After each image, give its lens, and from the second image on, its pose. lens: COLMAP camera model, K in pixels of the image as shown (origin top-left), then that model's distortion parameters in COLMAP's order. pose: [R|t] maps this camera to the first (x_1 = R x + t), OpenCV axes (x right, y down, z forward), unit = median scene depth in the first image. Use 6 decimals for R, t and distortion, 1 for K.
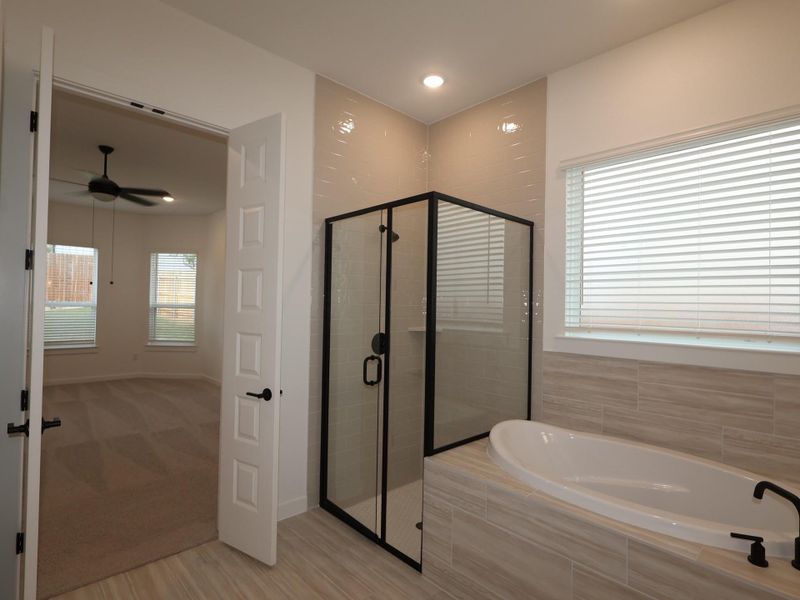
lens RADIAL K [[417.4, 0, 398.8], [0, 417.4, 301.5], [0, 0, 1]] dist [-0.004245, -0.000645]
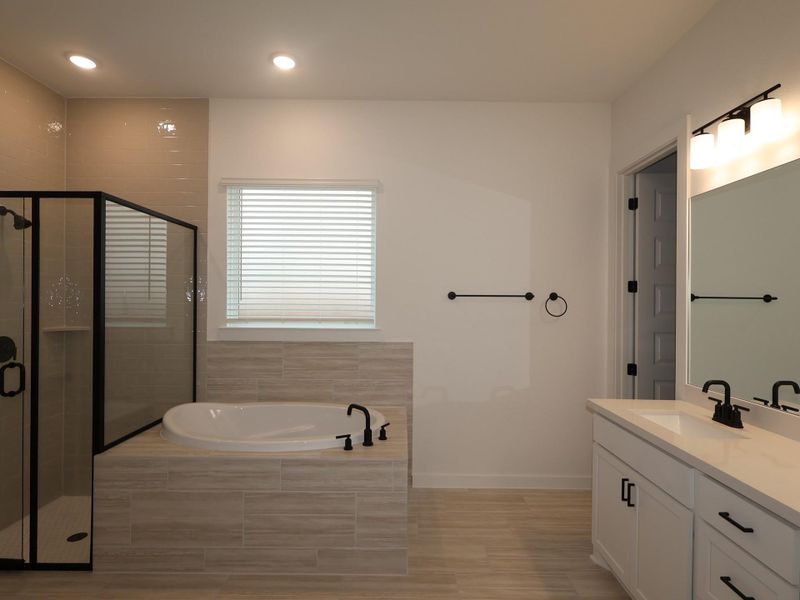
lens RADIAL K [[417.4, 0, 404.3], [0, 417.4, 300.4], [0, 0, 1]] dist [-0.004245, -0.000645]
pose [[0.682389, -0.014500, 0.730846, -0.140231], [-0.001205, 0.999780, 0.020962, -0.020545], [-0.730988, -0.015185, 0.682221, -0.203268]]
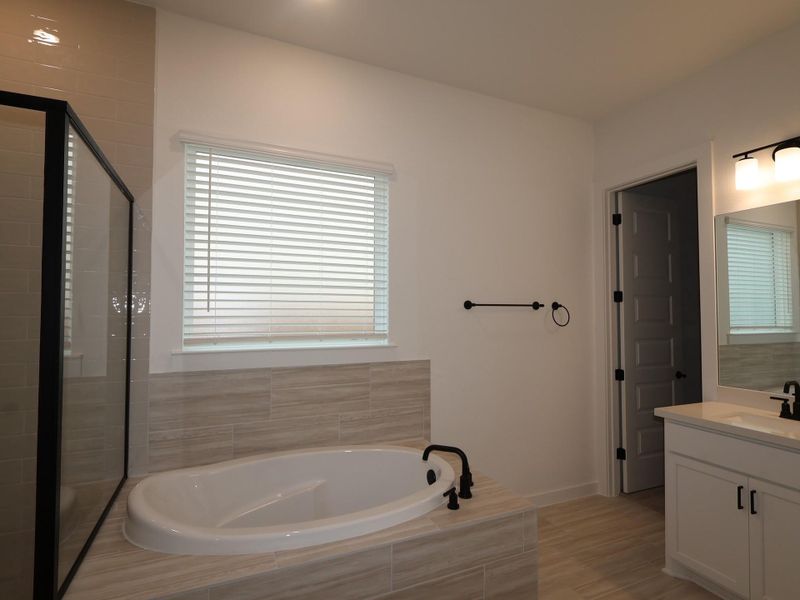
lens RADIAL K [[417.4, 0, 405.2], [0, 417.4, 300.8], [0, 0, 1]] dist [-0.004245, -0.000645]
pose [[0.327790, 0.008788, 0.944710, -0.243547], [-0.004531, 0.999960, -0.007730, -0.009801], [-0.944740, -0.001746, 0.327817, 0.386228]]
